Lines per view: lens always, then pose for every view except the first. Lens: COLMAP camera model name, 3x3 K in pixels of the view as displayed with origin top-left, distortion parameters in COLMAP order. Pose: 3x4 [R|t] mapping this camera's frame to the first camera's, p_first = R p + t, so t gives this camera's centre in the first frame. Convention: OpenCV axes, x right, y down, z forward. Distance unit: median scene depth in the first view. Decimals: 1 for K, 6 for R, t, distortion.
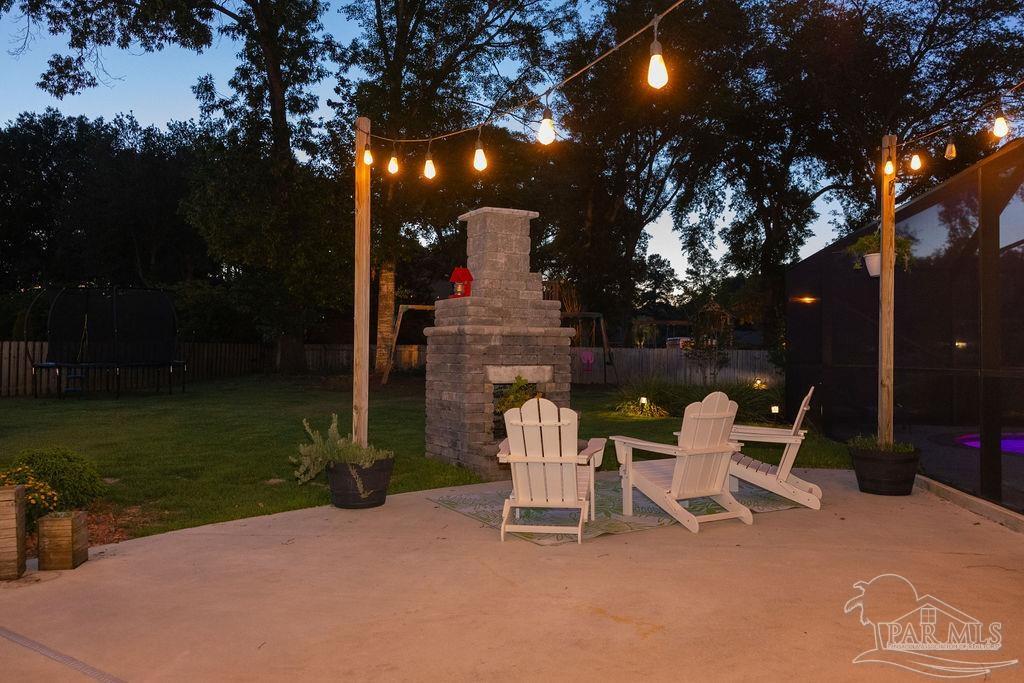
lens RADIAL K [[803.1, 0, 507.0], [0, 803.1, 343.8], [0, 0, 1]] dist [0.004381, 0.006390]
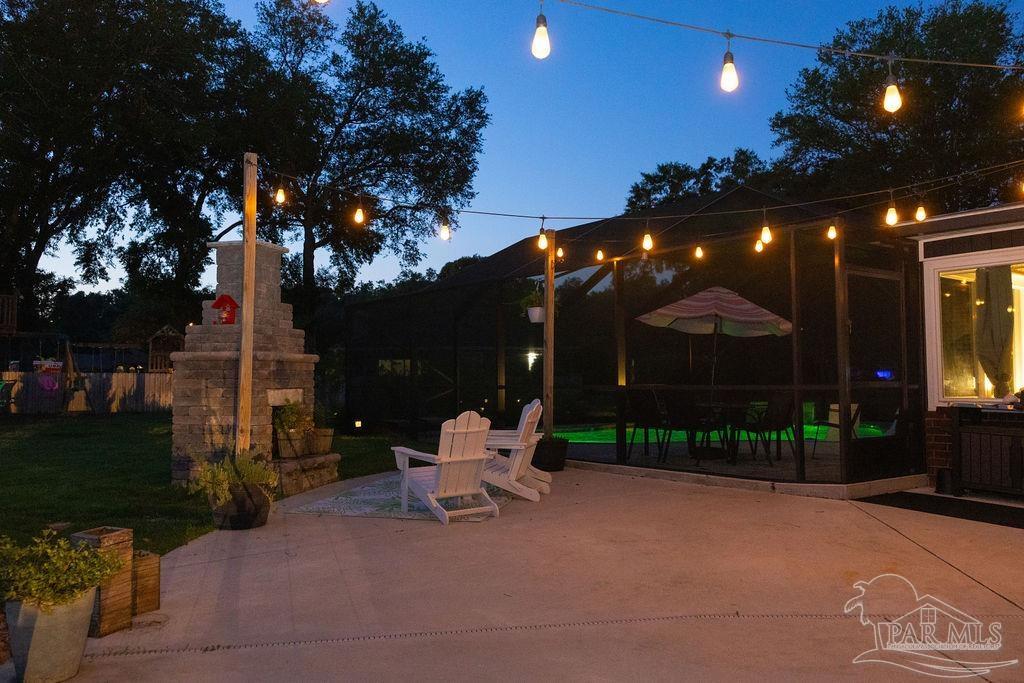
lens RADIAL K [[804.7, 0, 518.5], [0, 804.7, 337.2], [0, 0, 1]] dist [0.001239, 0.008635]
pose [[0.684813, 0.030017, 0.728100, -0.177890], [-0.001985, 0.999224, -0.039327, -0.000226], [-0.728716, 0.025487, 0.684342, 0.007829]]
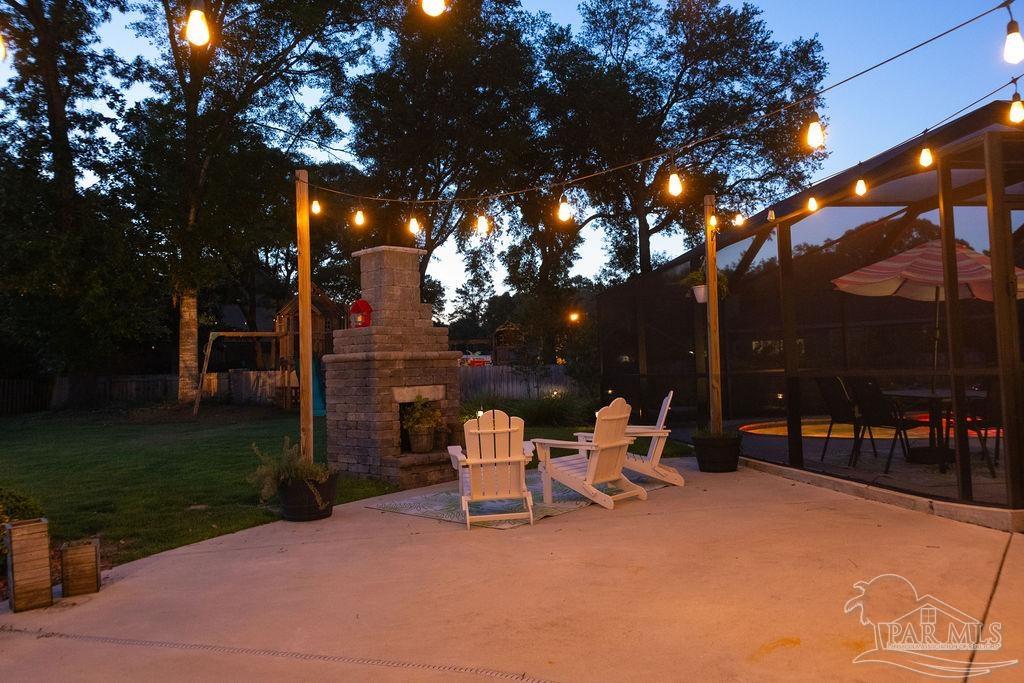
lens RADIAL K [[804.7, 0, 518.5], [0, 804.7, 337.2], [0, 0, 1]] dist [0.001239, 0.008635]
pose [[0.953439, -0.028189, 0.300267, -0.059630], [0.037827, 0.998937, -0.026334, -0.001971], [-0.299206, 0.036466, 0.953492, -0.038777]]
